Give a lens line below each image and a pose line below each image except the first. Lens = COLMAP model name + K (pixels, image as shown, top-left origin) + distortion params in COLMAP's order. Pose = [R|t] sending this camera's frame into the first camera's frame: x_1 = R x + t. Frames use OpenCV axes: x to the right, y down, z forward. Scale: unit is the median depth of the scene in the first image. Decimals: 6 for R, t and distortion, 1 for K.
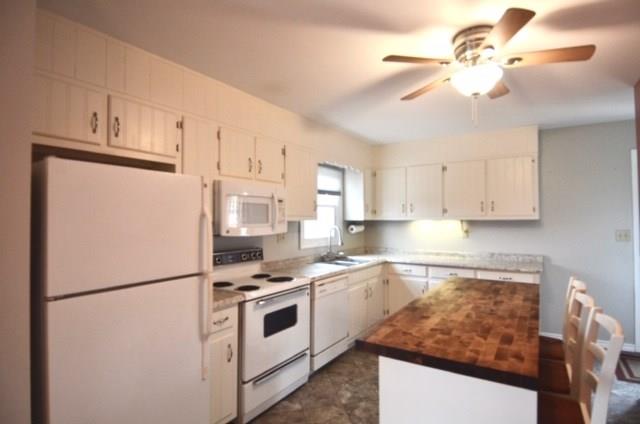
lens RADIAL K [[341.6, 0, 320.0], [0, 341.6, 212.0], [0, 0, 1]] dist [0.054374, -0.055999]
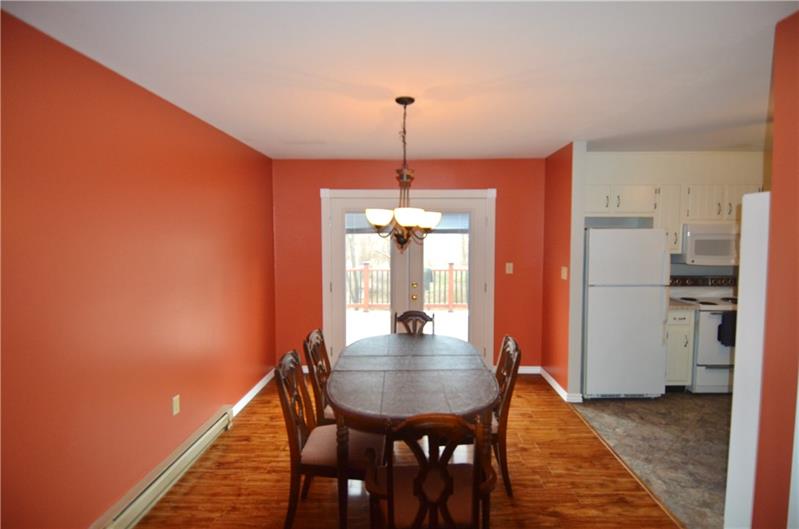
lens RADIAL K [[426.4, 0, 399.5], [0, 426.4, 264.5], [0, 0, 1]] dist [0.054374, -0.055999]
pose [[0.550828, 0.063919, -0.832167, 0.302353], [0.014736, 0.996163, 0.086269, -0.055362], [0.834488, -0.059782, 0.547773, -0.537297]]
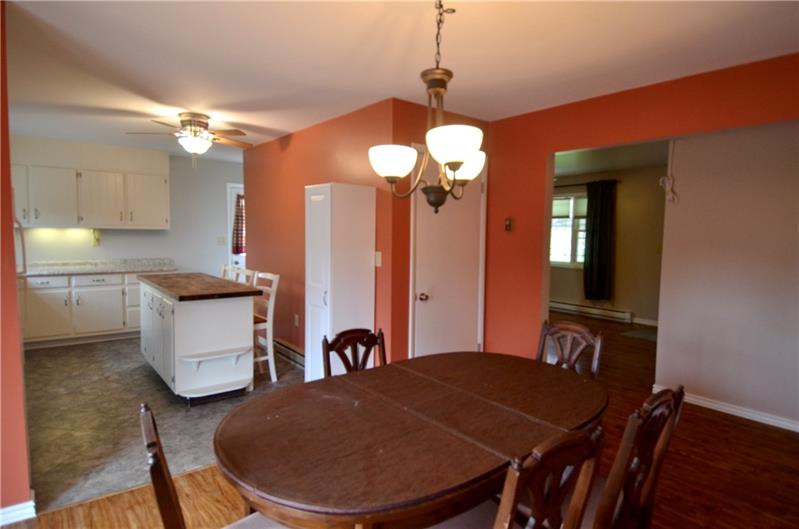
lens RADIAL K [[426.4, 0, 399.5], [0, 426.4, 264.5], [0, 0, 1]] dist [0.054374, -0.055999]
pose [[0.321934, -0.062923, 0.944669, -0.541777], [-0.041543, 0.995889, 0.080492, -0.011221], [-0.945850, -0.065158, 0.317997, -0.269868]]
